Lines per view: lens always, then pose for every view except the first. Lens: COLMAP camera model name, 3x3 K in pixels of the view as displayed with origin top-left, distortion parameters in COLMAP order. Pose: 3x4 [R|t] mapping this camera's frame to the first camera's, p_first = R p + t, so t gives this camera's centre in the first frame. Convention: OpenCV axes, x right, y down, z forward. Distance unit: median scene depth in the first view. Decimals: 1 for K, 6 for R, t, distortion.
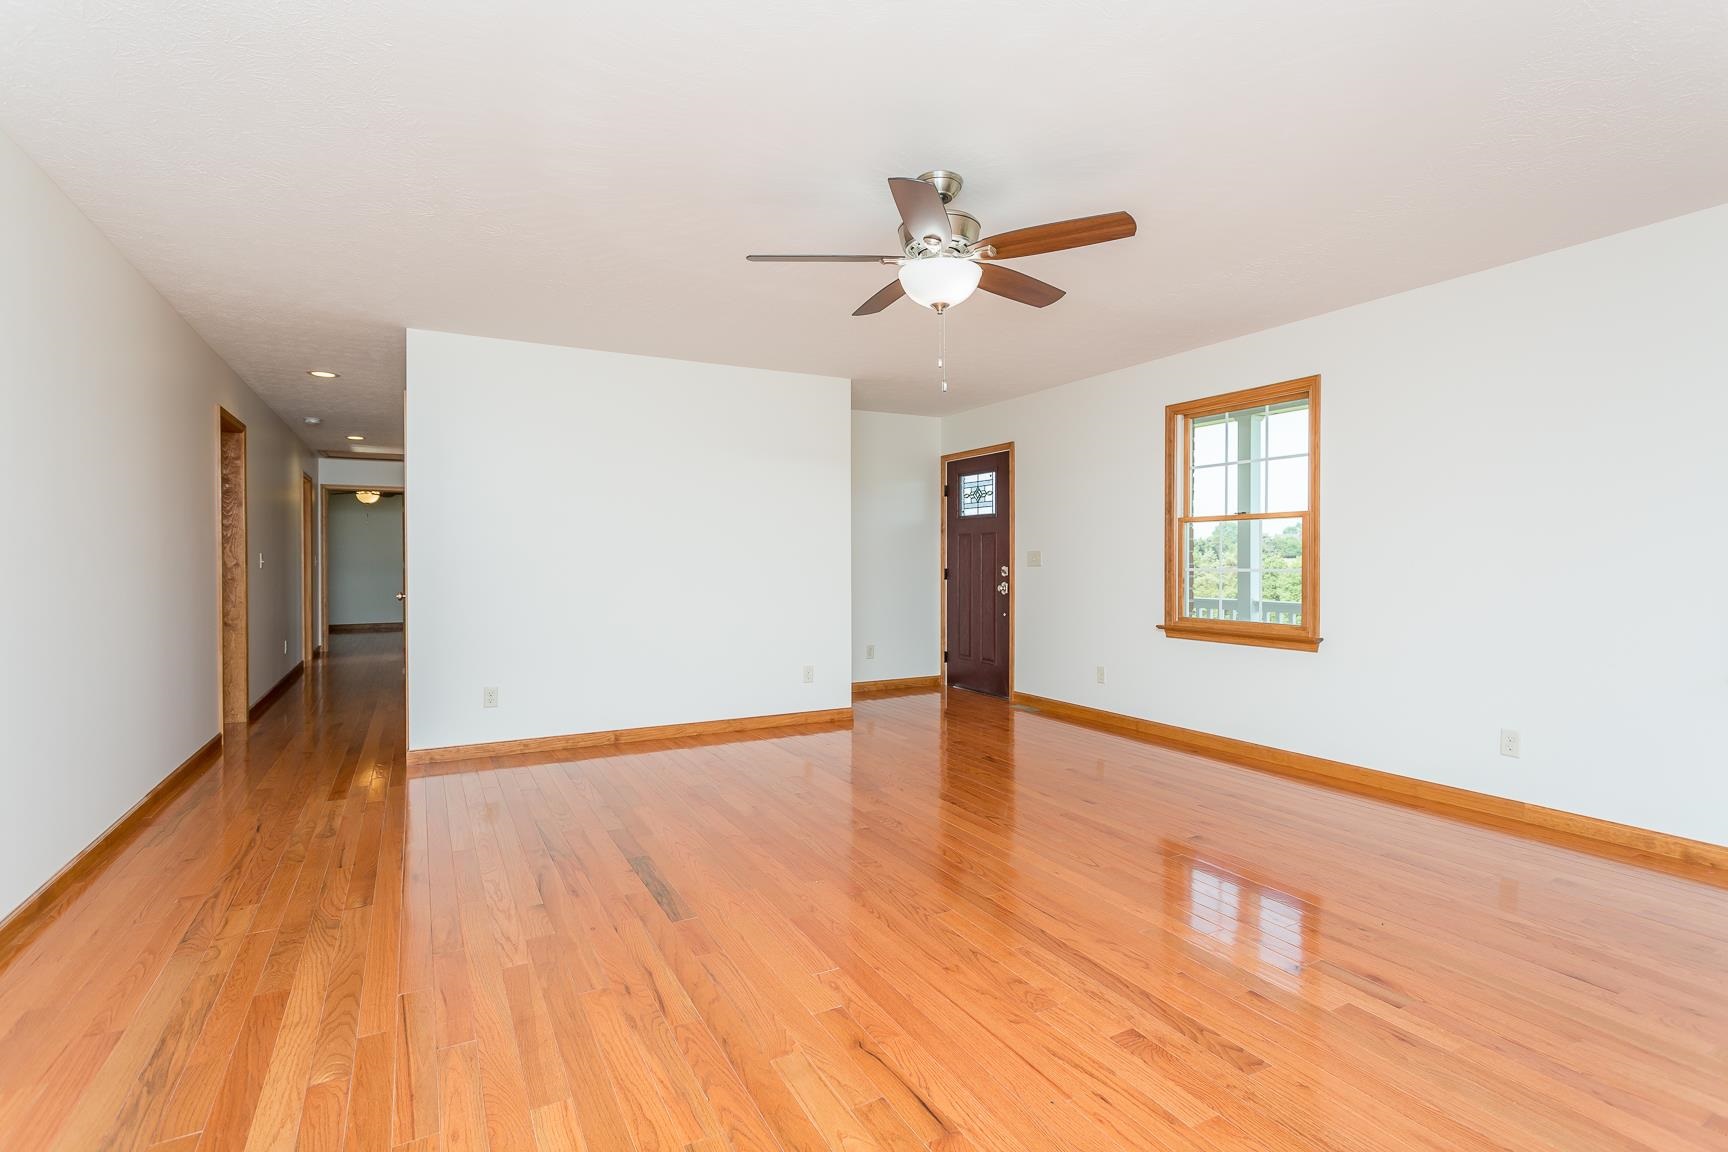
lens RADIAL K [[816.8, 0, 864.9], [0, 816.8, 563.6], [0, 0, 1]] dist [0.002744, 0.000234]
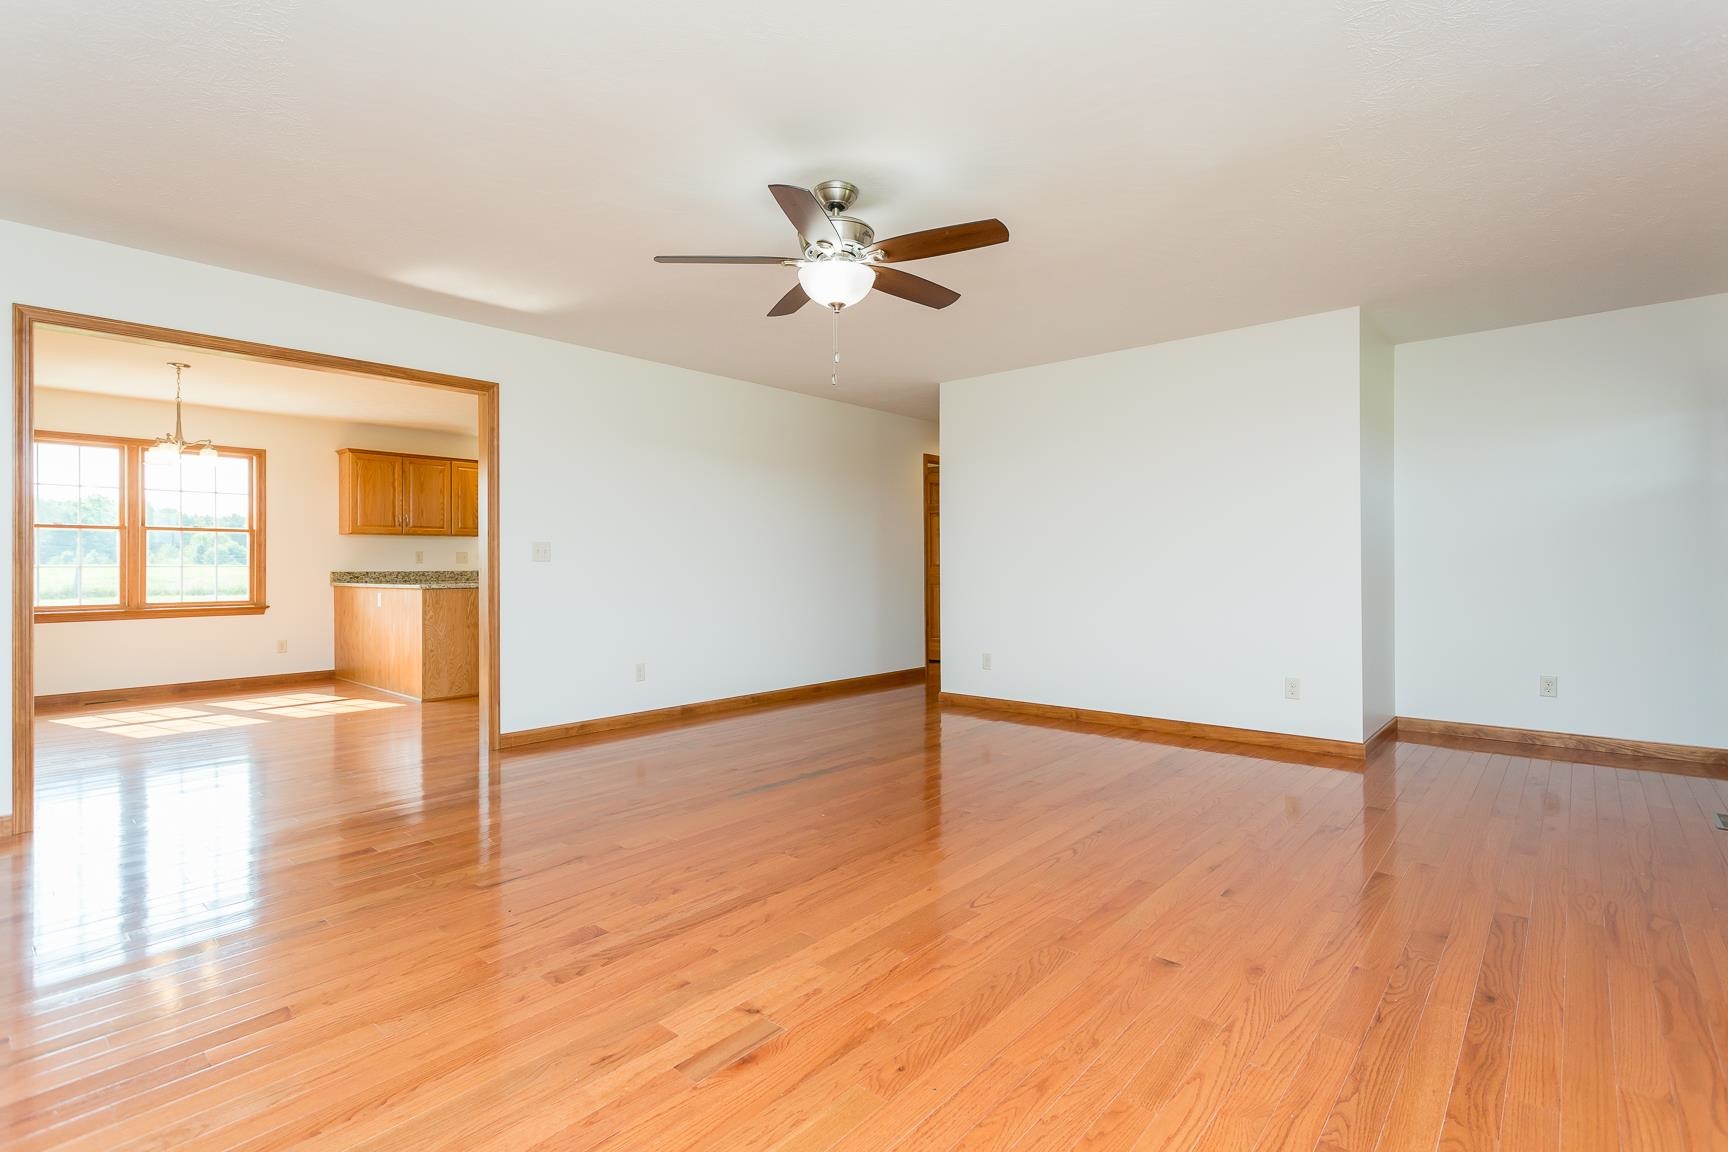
lens RADIAL K [[816.8, 0, 864.9], [0, 816.8, 563.6], [0, 0, 1]] dist [0.002744, 0.000234]
pose [[0.352915, -0.001016, -0.935655, 1.250480], [0.000143, 0.999999, -0.001032, 0.027538], [0.935656, 0.000231, 0.352915, 0.740218]]
